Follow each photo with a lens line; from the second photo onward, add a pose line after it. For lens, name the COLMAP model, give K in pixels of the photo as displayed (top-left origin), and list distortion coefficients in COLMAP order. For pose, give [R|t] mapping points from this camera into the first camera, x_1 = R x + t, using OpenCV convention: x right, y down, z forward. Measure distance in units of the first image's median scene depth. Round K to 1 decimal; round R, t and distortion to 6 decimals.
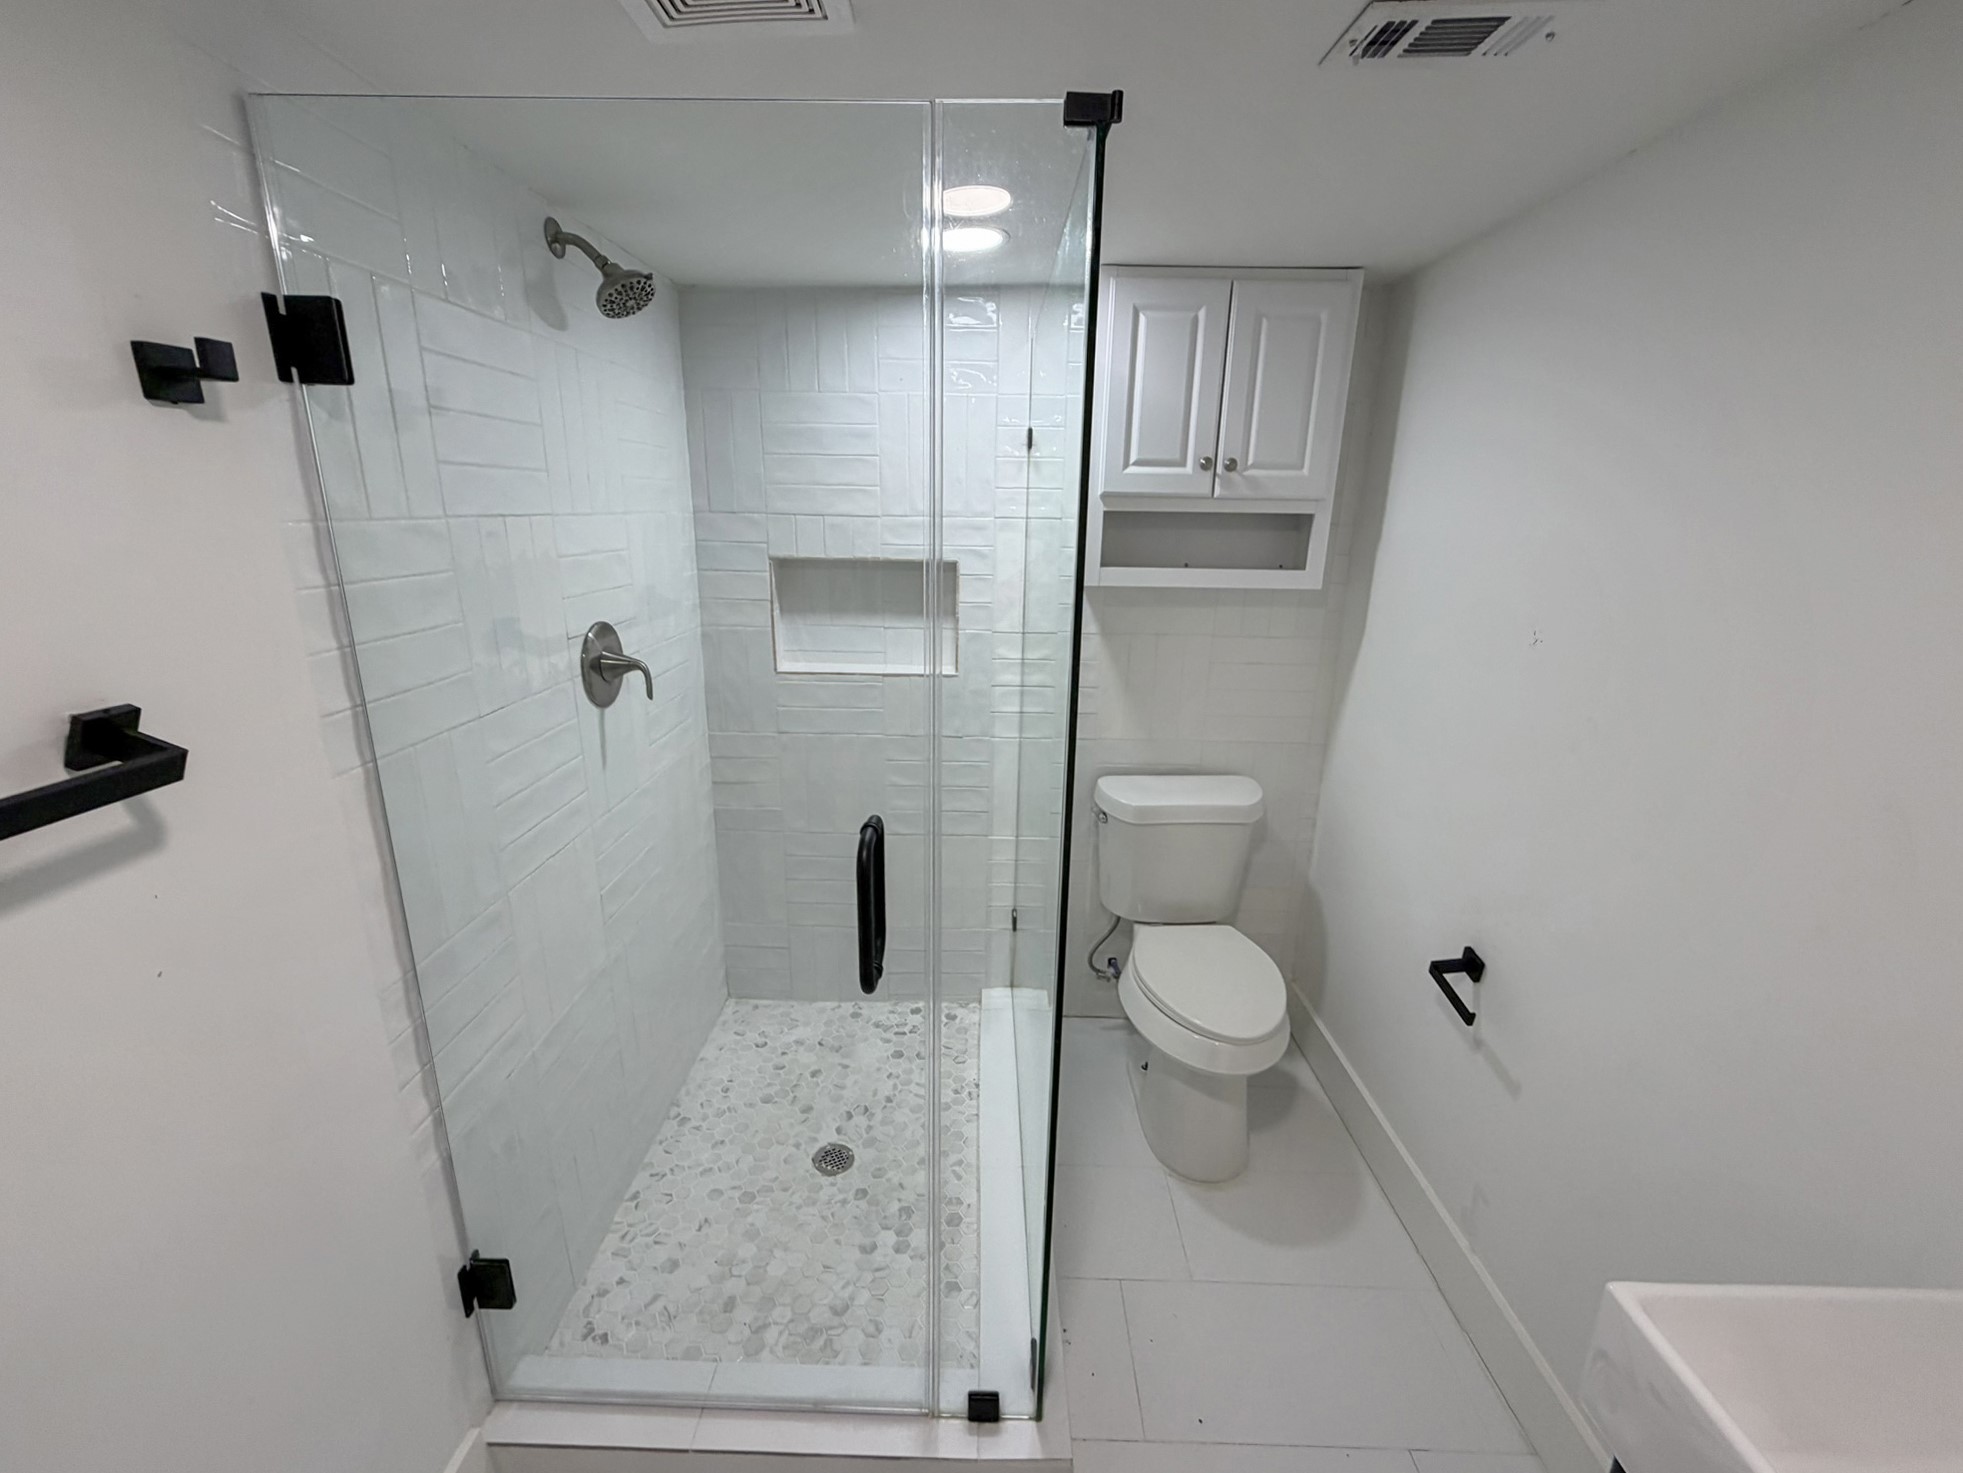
lens RADIAL K [[807.4, 0, 977.9], [0, 807.4, 735.4], [0, 0, 1]] dist [-0.000879, 0.000240]
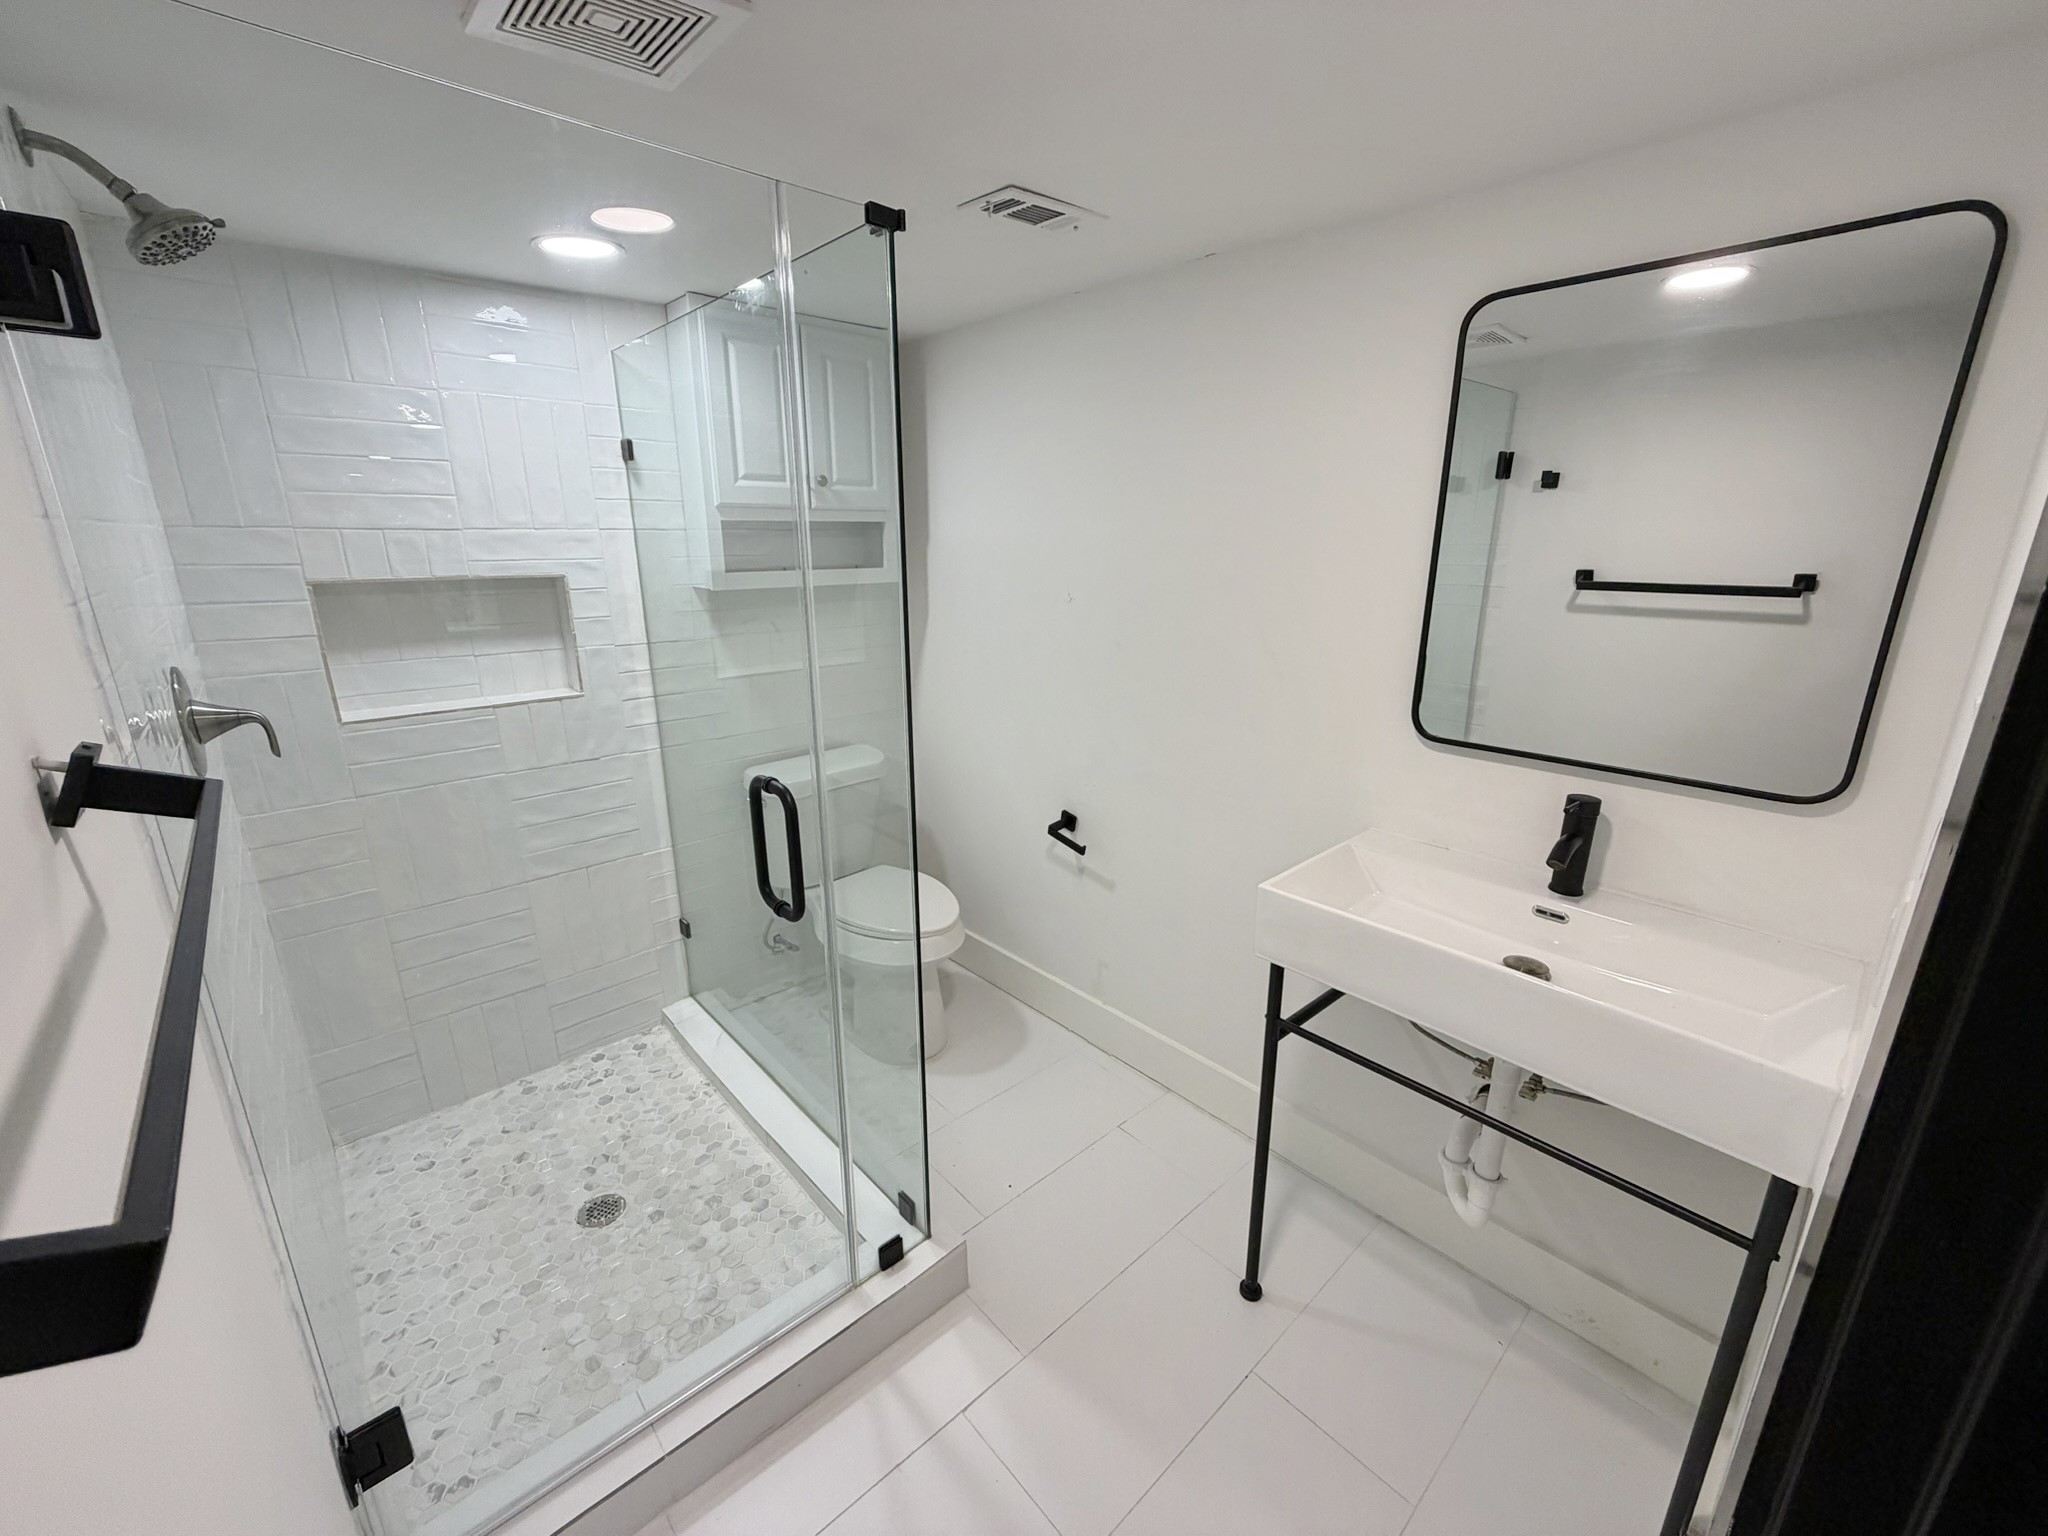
lens RADIAL K [[816.4, 0, 1001.2], [0, 816.4, 768.4], [0, 0, 1]] dist [0.000268, 0.000207]
pose [[0.740430, -0.199758, 0.641763, -0.330294], [0.195933, 0.977494, 0.078204, 0.036064], [-0.642942, 0.067838, 0.762905, -0.059913]]
